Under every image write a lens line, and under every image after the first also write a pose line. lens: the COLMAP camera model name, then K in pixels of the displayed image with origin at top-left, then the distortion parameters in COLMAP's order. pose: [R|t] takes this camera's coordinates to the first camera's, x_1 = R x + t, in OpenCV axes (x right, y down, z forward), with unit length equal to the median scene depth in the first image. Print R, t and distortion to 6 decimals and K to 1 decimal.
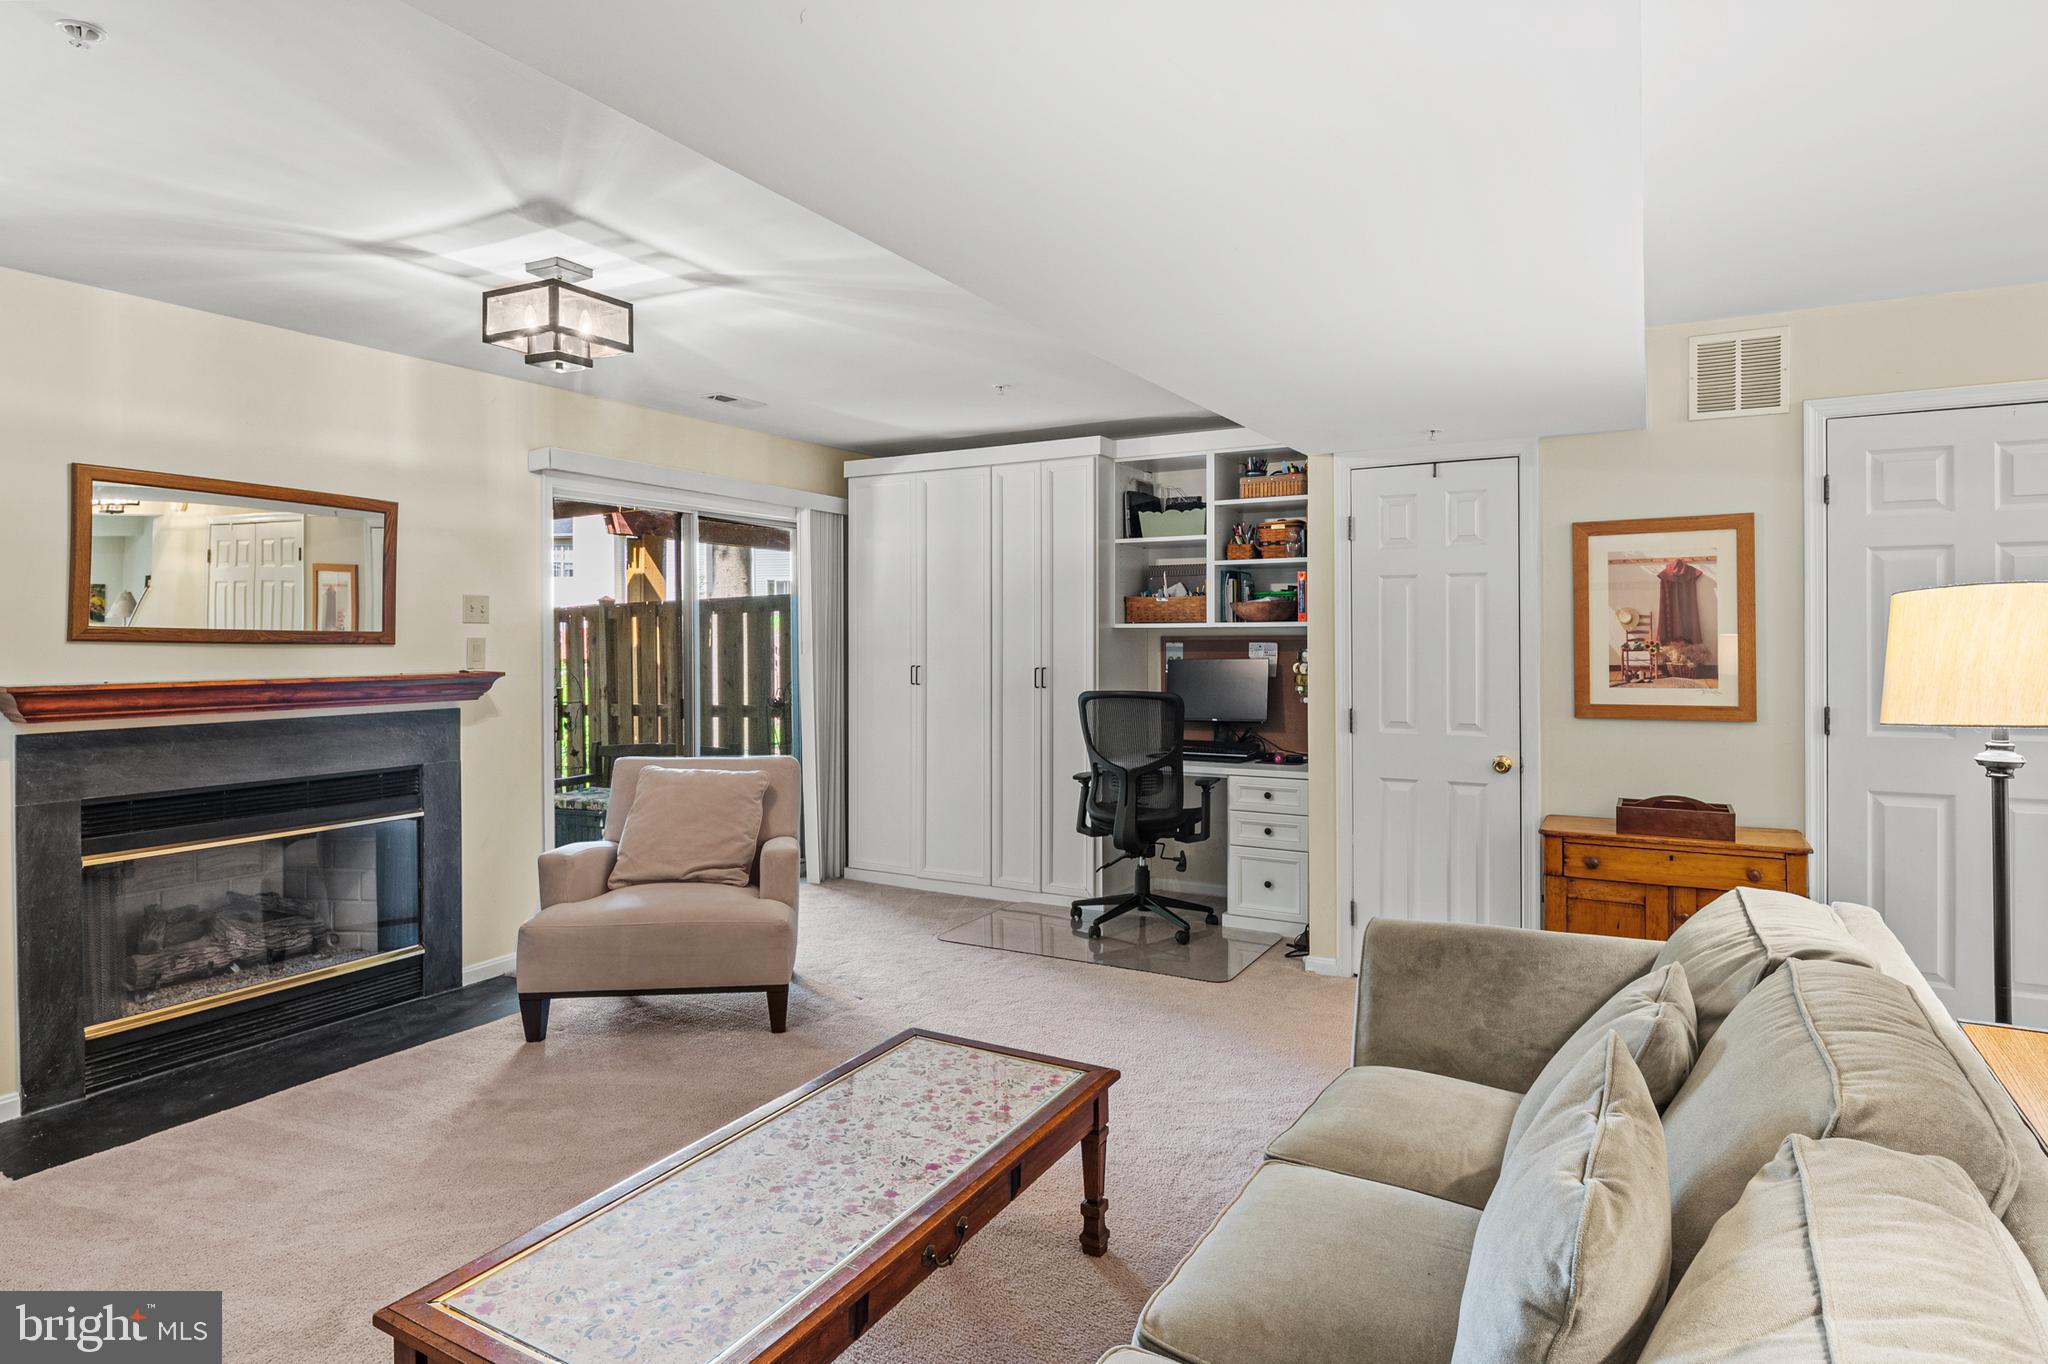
lens RADIAL K [[1113.5, 0, 1025.3], [0, 1113.5, 635.5], [0, 0, 1]] dist [0.000036, -0.006142]
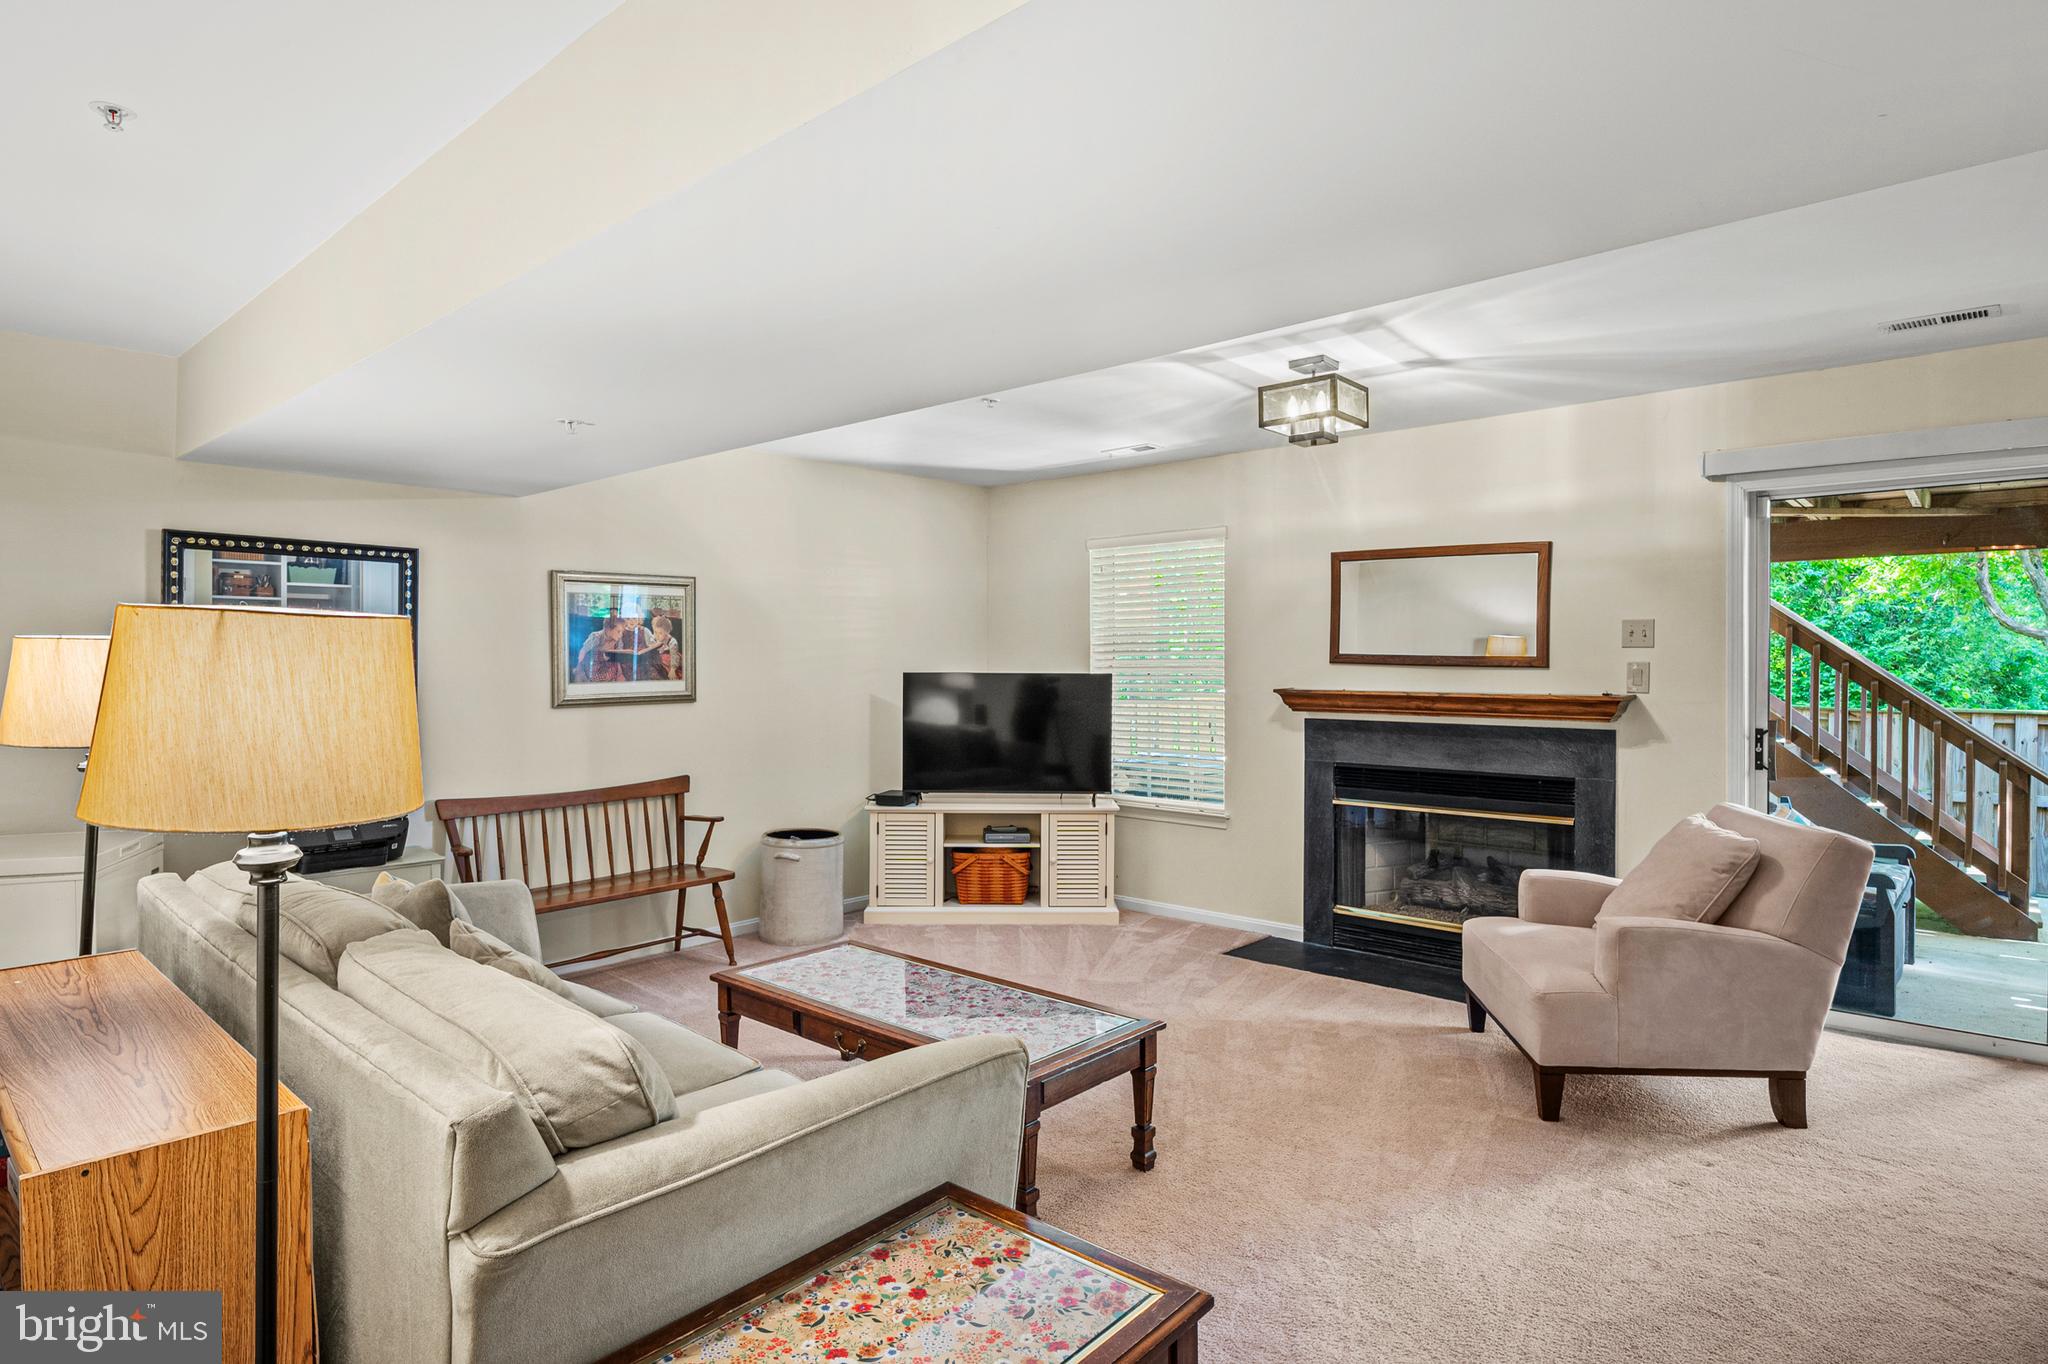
lens RADIAL K [[1113.5, 0, 1013.1], [0, 1113.5, 676.8], [0, 0, 1]] dist [0.000036, -0.006142]
pose [[-0.210343, 0.019783, -0.977428, 0.655689], [0.002166, 0.999802, 0.019769, -0.006463], [0.977625, 0.002041, -0.210344, 0.711680]]
